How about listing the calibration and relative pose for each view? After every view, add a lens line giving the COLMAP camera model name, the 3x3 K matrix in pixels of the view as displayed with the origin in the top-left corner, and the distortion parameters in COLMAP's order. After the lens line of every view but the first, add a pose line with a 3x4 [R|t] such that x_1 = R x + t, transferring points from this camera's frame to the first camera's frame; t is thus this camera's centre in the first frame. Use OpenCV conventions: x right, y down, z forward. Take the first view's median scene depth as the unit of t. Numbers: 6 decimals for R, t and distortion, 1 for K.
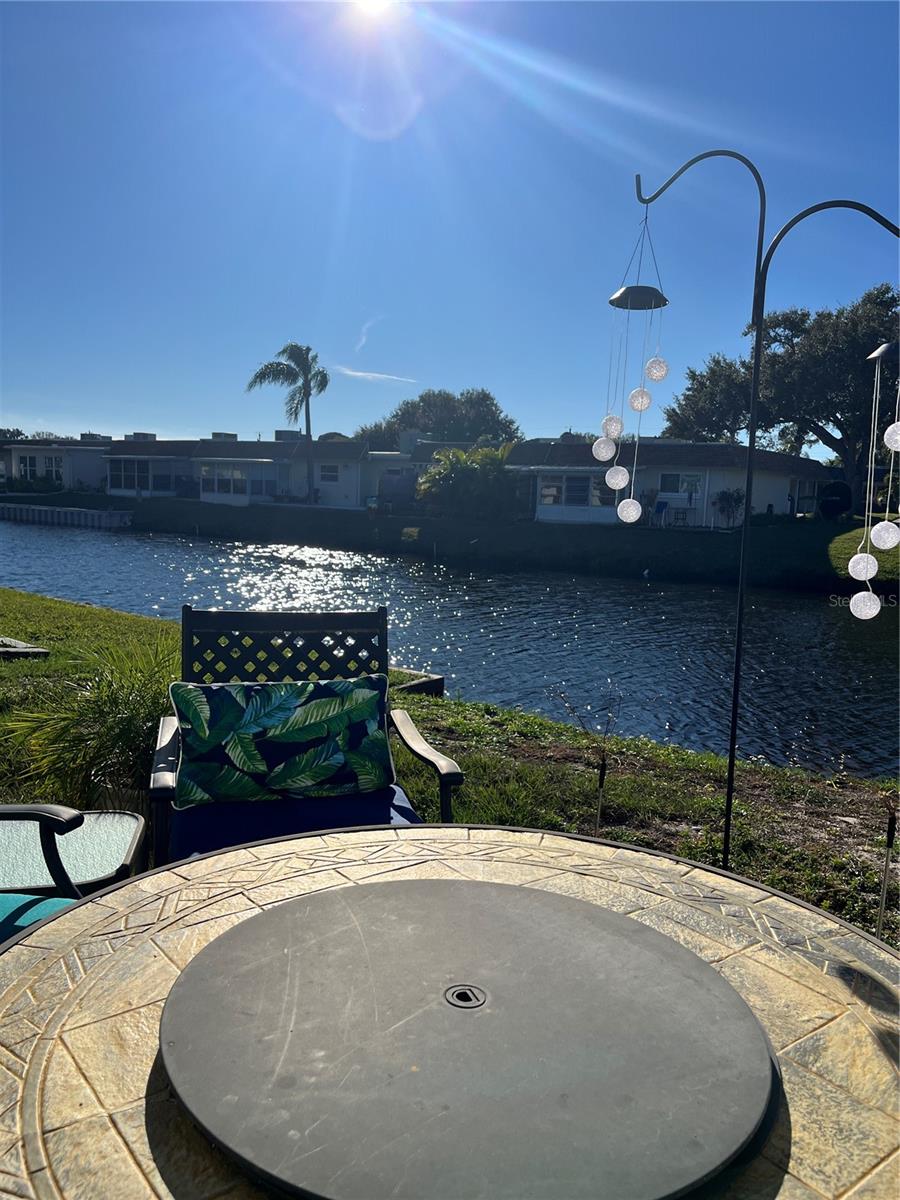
lens RADIAL K [[906.1, 0, 460.1], [0, 906.1, 610.6], [0, 0, 1]] dist [0.062353, -0.087256]
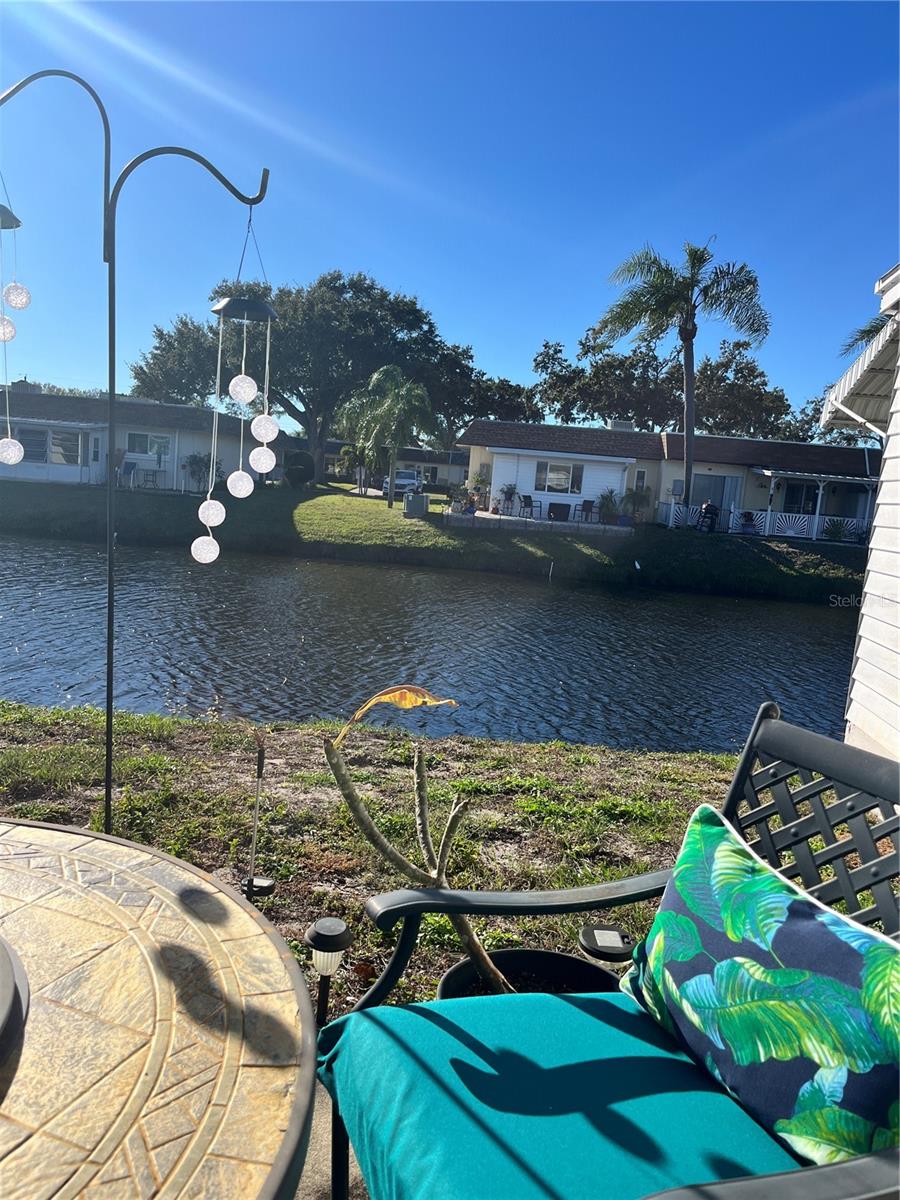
lens RADIAL K [[906.1, 0, 450.1], [0, 906.1, 603.0], [0, 0, 1]] dist [0.062353, -0.087256]
pose [[0.853911, -0.035954, 0.519175, 0.075719], [0.020265, 0.999151, 0.035861, 0.013488], [-0.520024, -0.020101, 0.853915, -0.015817]]
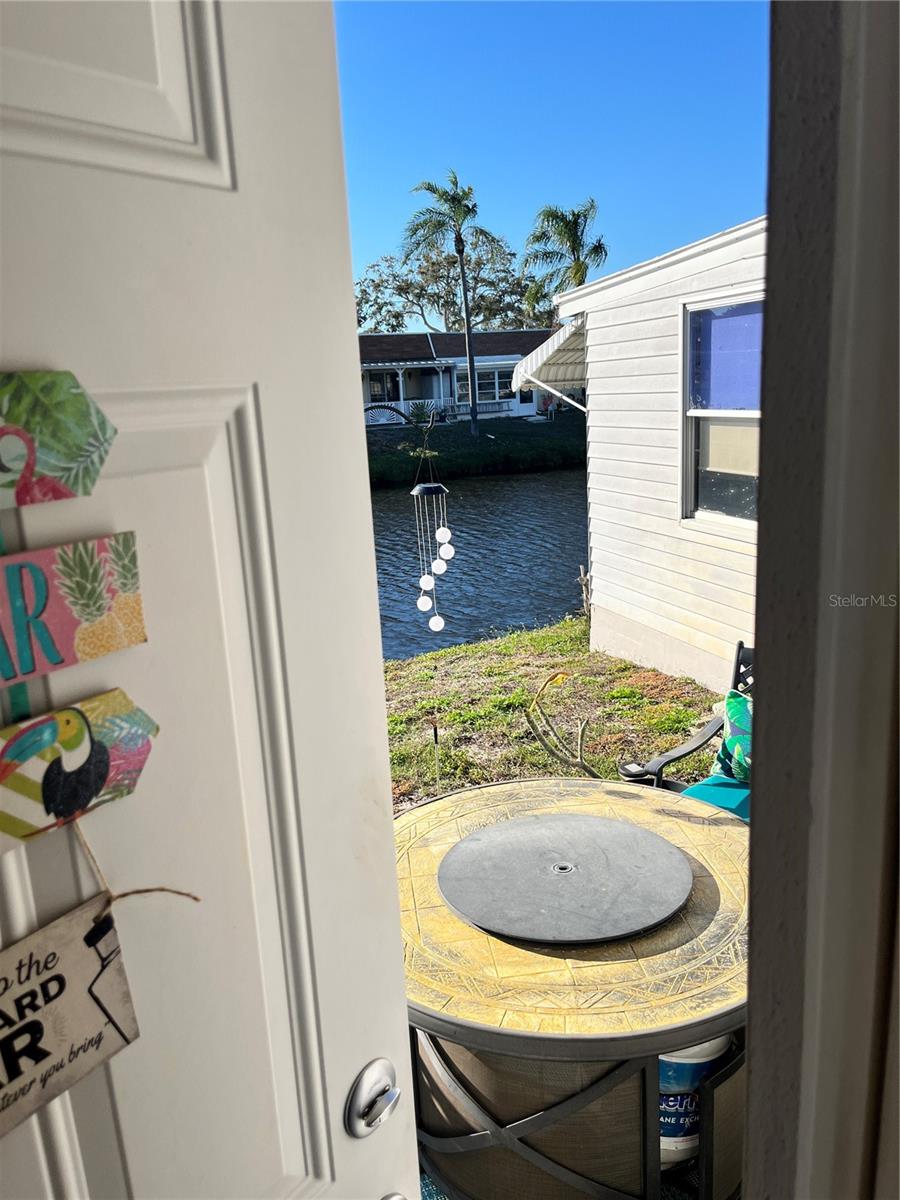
lens RADIAL K [[906.1, 0, 462.8], [0, 906.1, 591.4], [0, 0, 1]] dist [0.062353, -0.087256]
pose [[0.519462, -0.253751, 0.815947, -0.590883], [0.184009, 0.965705, 0.183178, -0.232199], [-0.834446, 0.054988, 0.548340, -0.028652]]
